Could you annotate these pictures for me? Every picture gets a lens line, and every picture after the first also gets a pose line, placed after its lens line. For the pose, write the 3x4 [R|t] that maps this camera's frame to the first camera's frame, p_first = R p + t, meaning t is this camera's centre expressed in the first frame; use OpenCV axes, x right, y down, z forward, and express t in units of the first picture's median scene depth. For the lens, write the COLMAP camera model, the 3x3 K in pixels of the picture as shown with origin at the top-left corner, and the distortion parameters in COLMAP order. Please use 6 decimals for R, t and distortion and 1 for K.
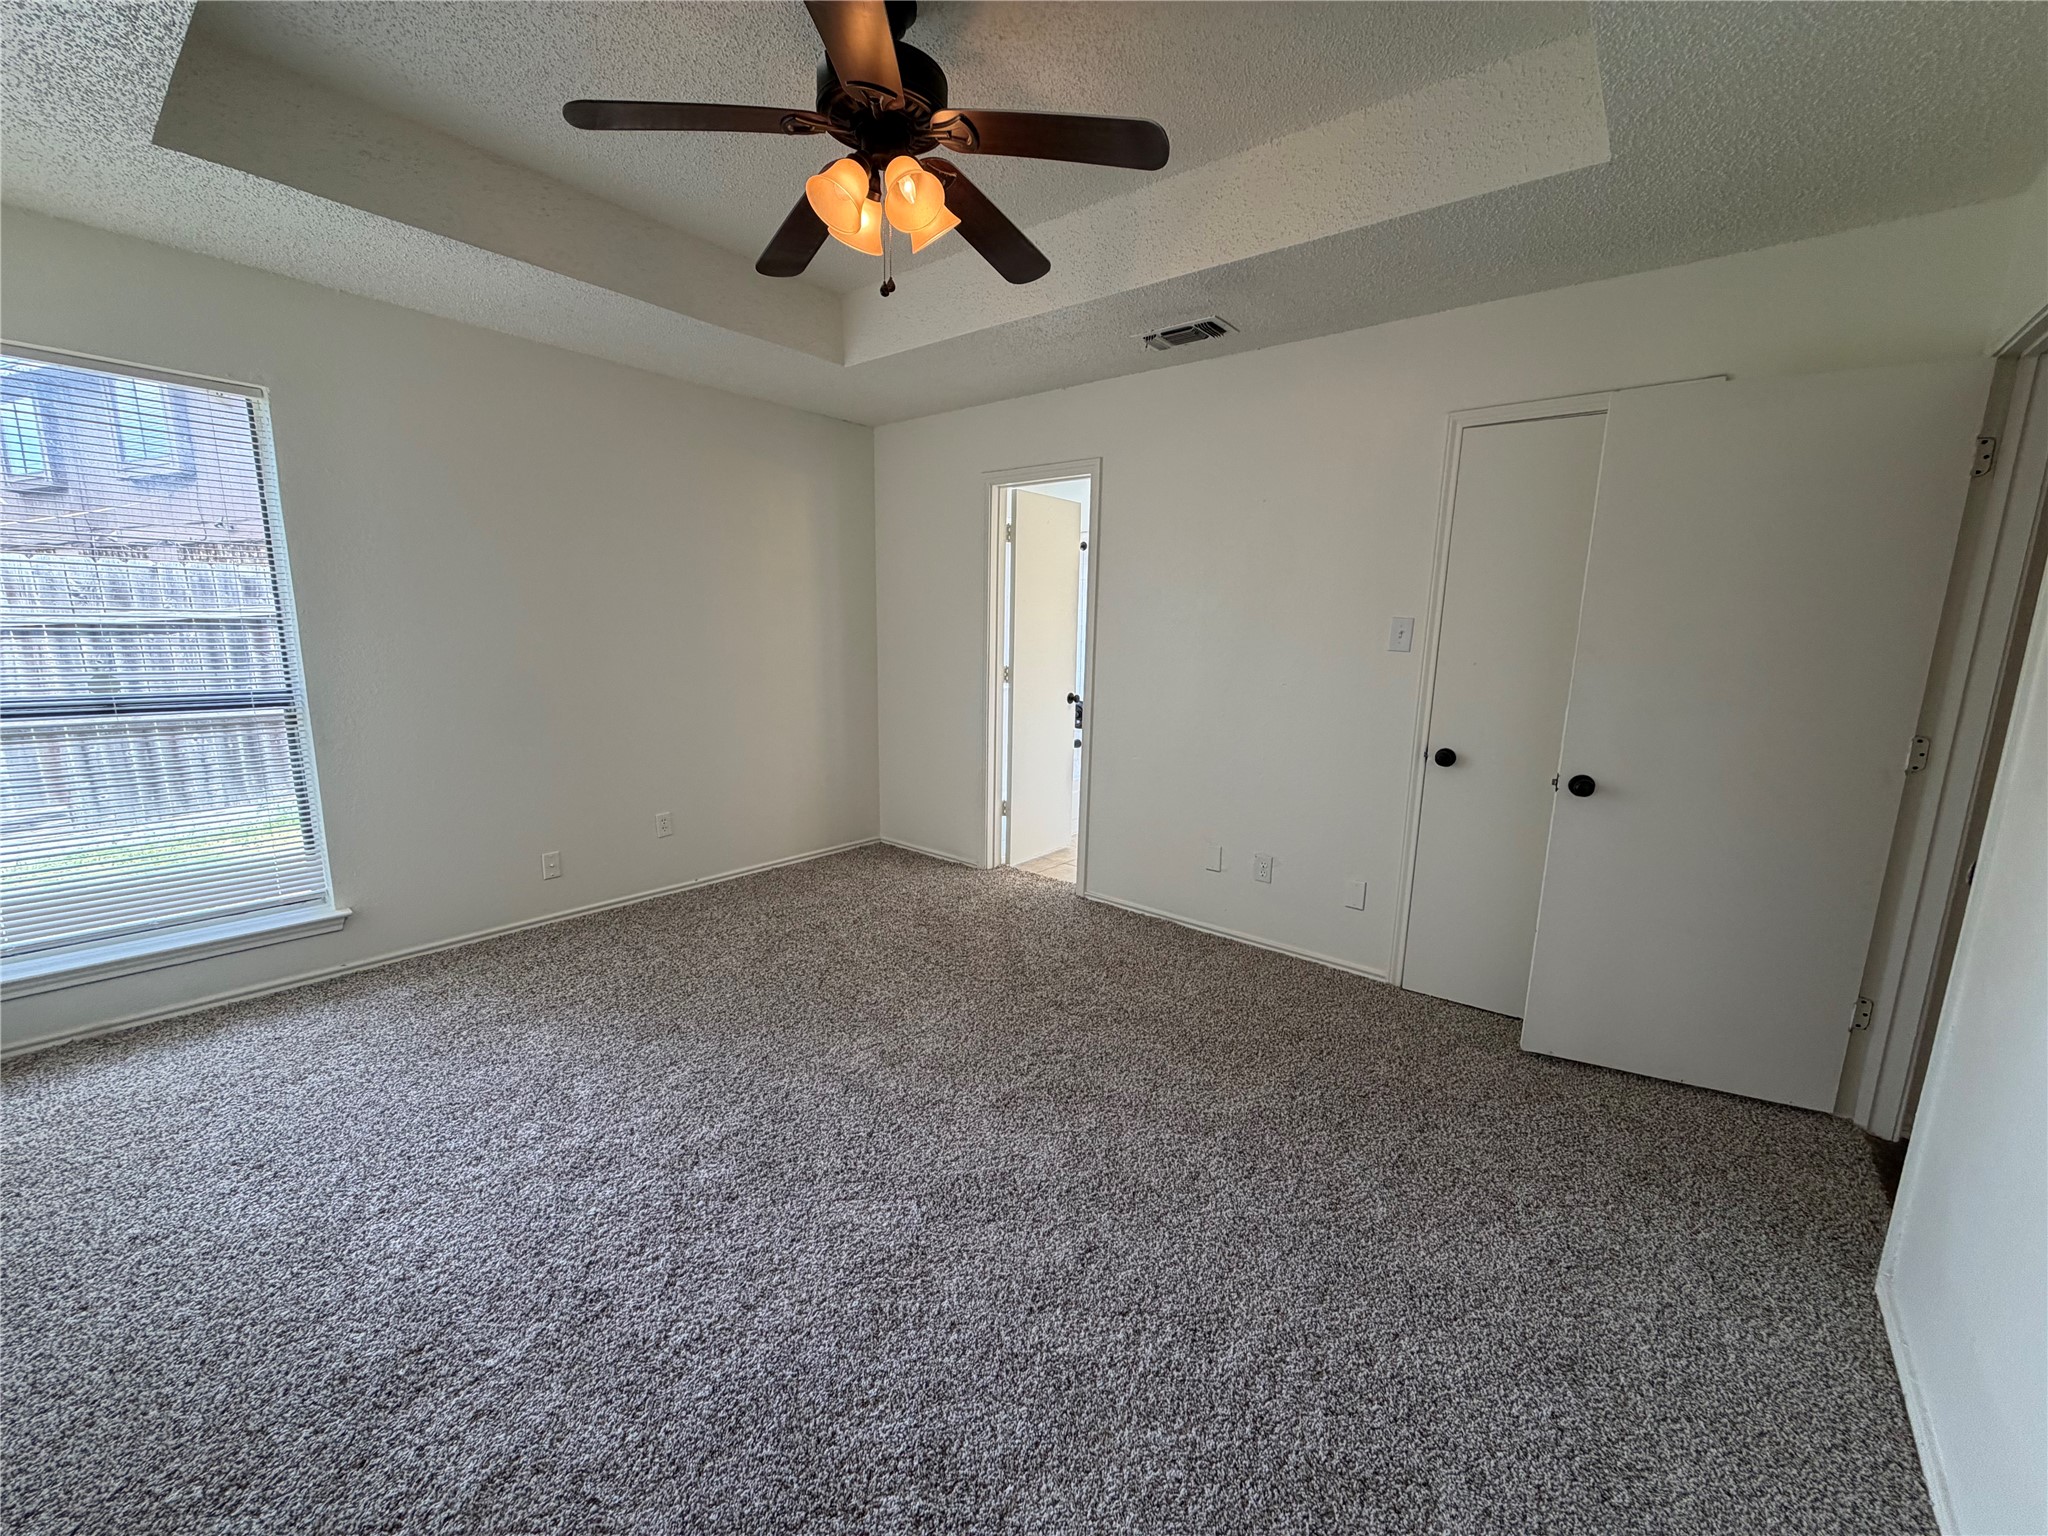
lens RADIAL K [[814.9, 0, 1020.1], [0, 814.9, 763.5], [0, 0, 1]] dist [-0.001700, 0.000640]
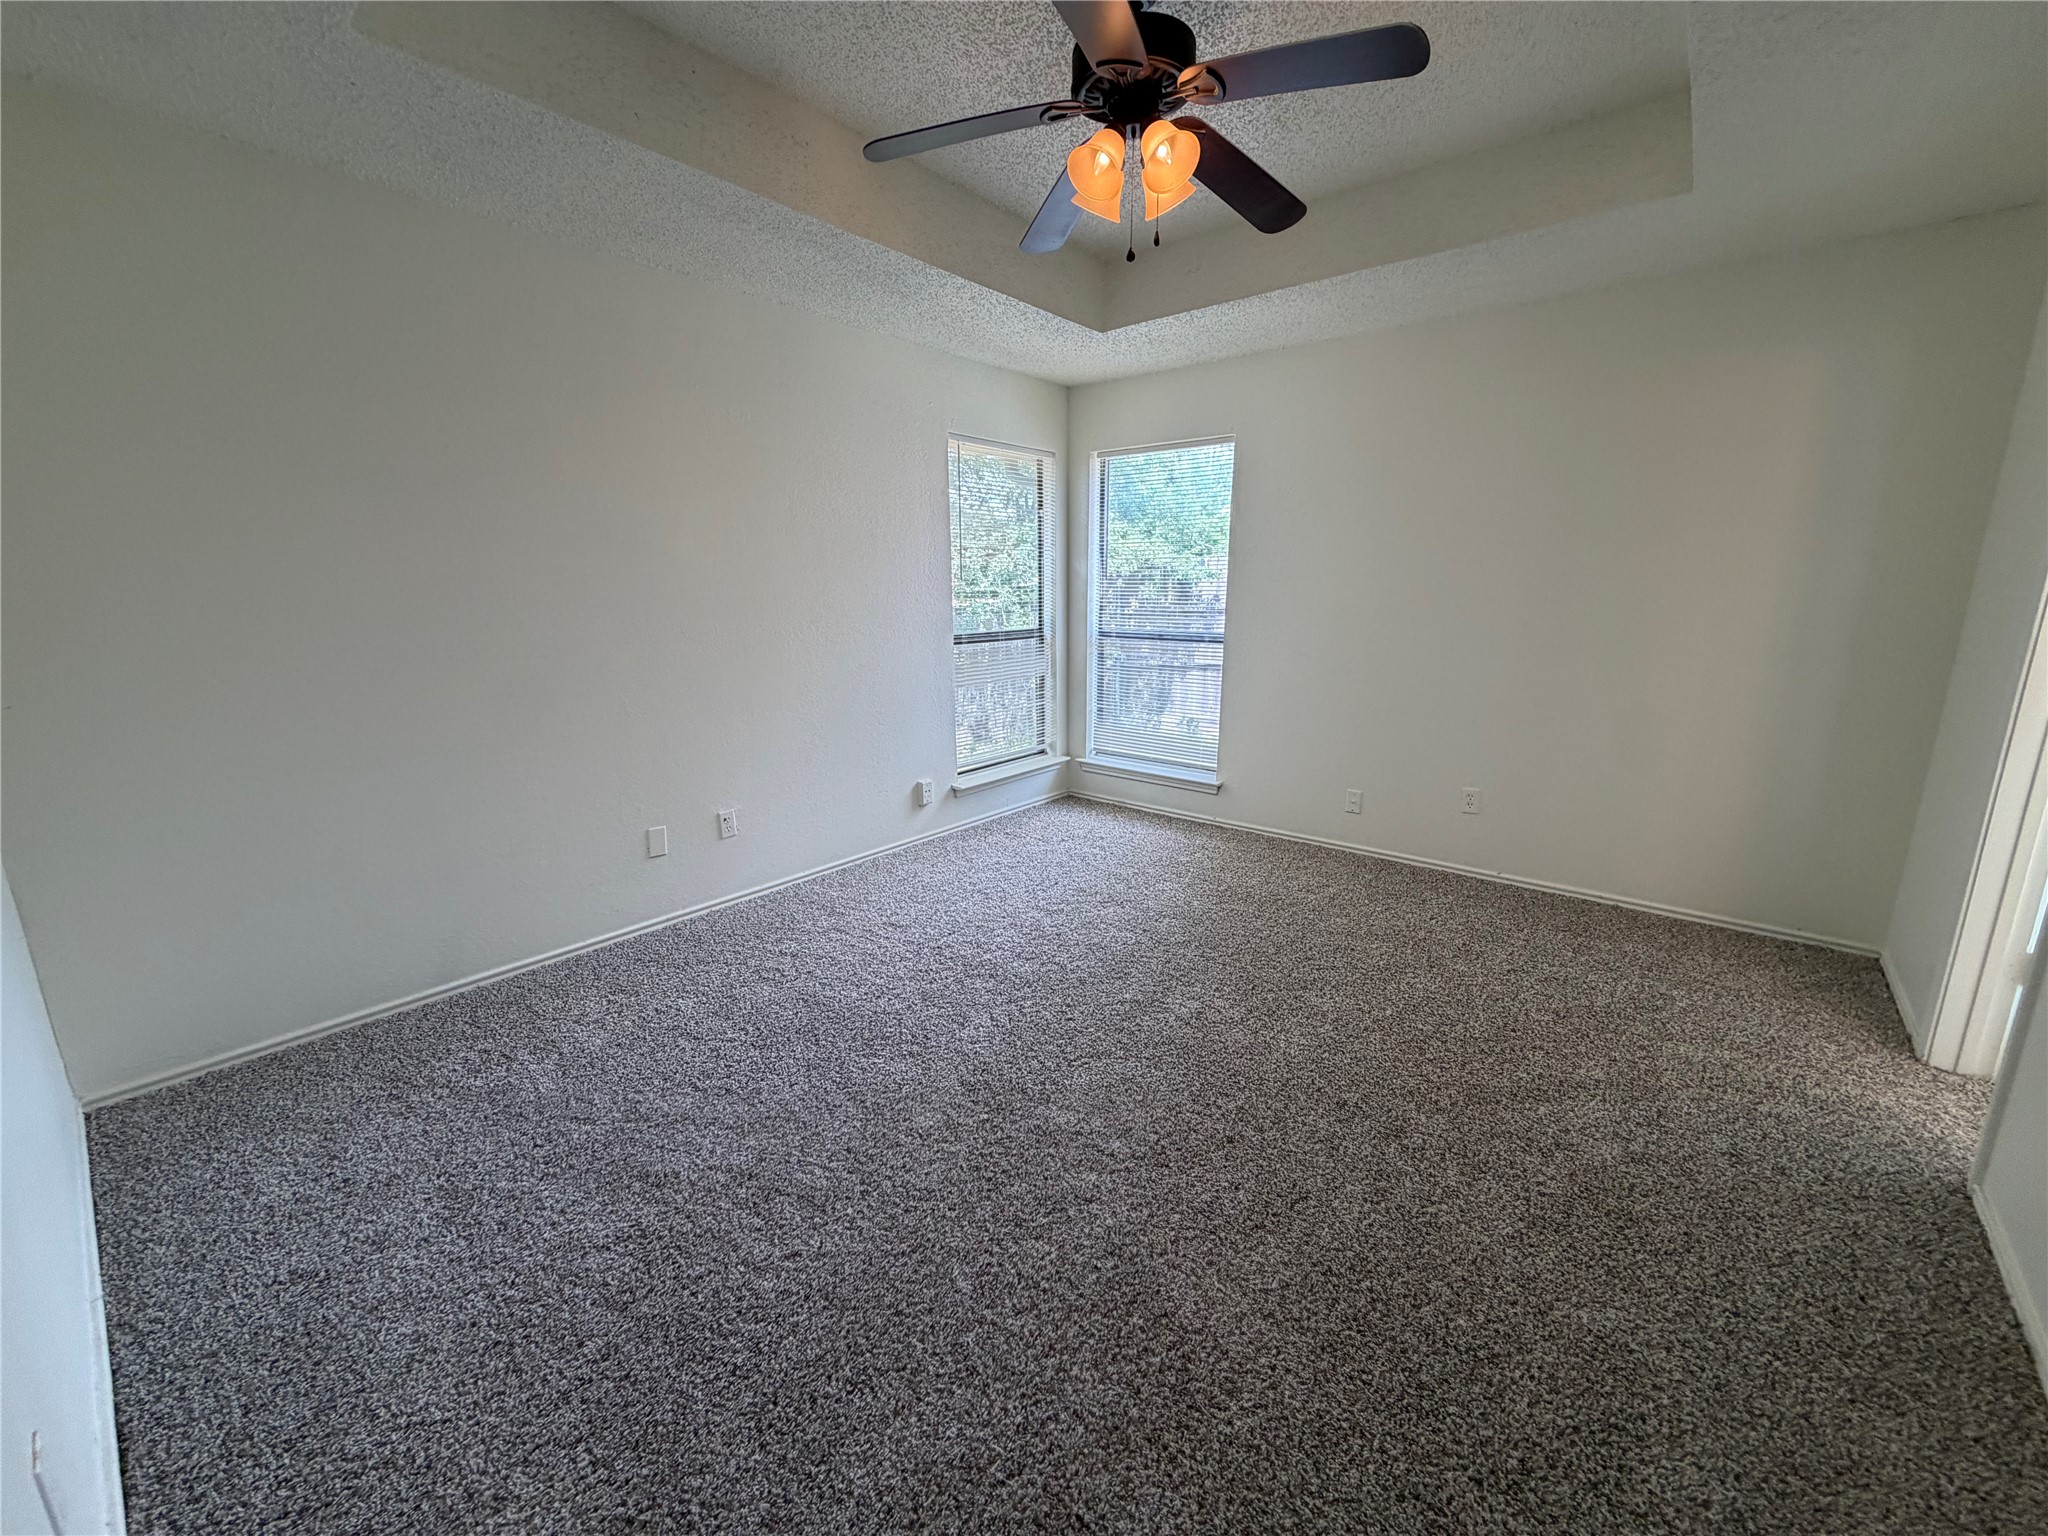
lens RADIAL K [[814.9, 0, 1023.9], [0, 814.9, 773.8], [0, 0, 1]] dist [-0.001700, 0.000640]
pose [[0.001977, 0.210515, -0.977589, 0.566715], [-0.168350, 0.963708, 0.207186, -0.076213], [0.985725, 0.164168, 0.037346, 0.528851]]
